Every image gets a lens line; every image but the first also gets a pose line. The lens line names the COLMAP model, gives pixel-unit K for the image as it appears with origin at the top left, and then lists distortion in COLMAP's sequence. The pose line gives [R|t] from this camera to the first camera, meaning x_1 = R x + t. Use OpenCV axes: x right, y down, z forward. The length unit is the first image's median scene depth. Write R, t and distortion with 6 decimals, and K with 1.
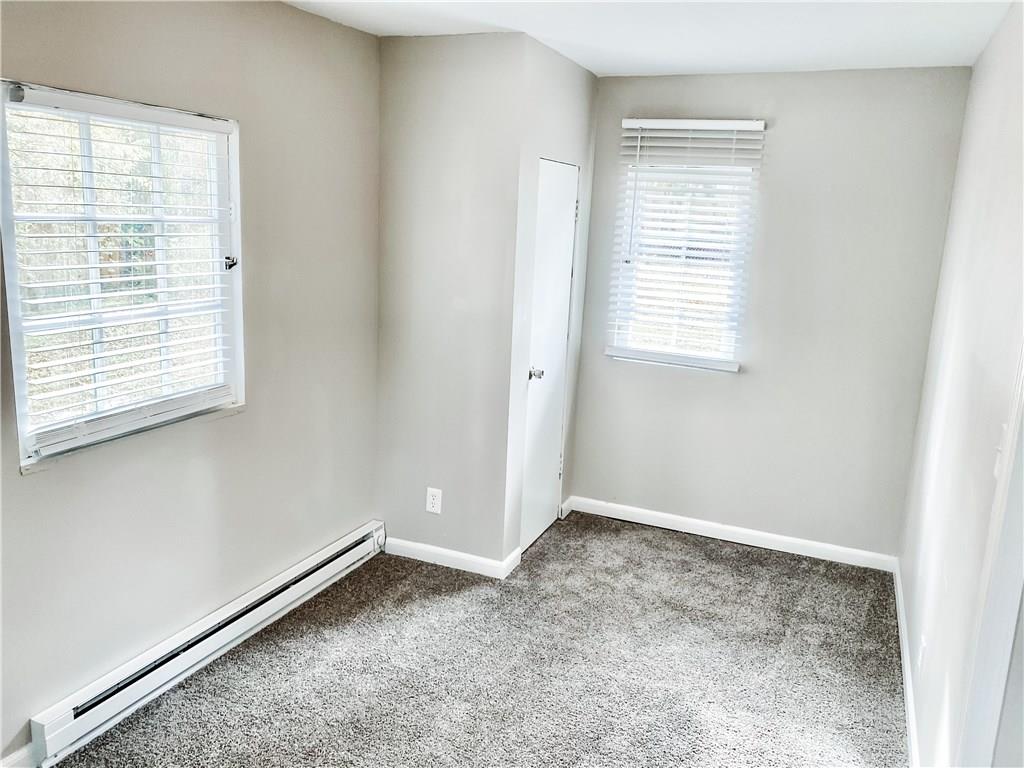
lens RADIAL K [[794.0, 0, 513.4], [0, 794.0, 390.6], [0, 0, 1]] dist [0.044975, -0.038005]
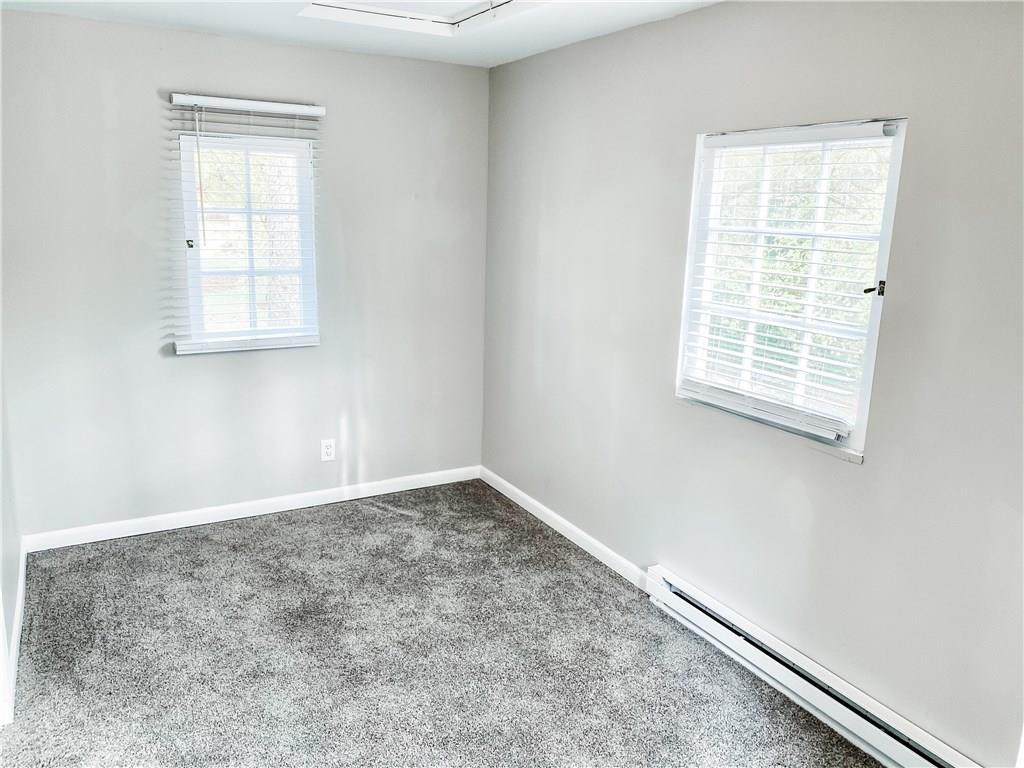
lens RADIAL K [[794.0, 0, 514.0], [0, 794.0, 374.7], [0, 0, 1]] dist [0.044975, -0.038005]
pose [[-0.599945, 0.116336, -0.791538, 0.580637], [-0.219747, 0.927357, 0.302855, -0.256964], [0.769271, 0.355634, -0.530798, 1.236063]]
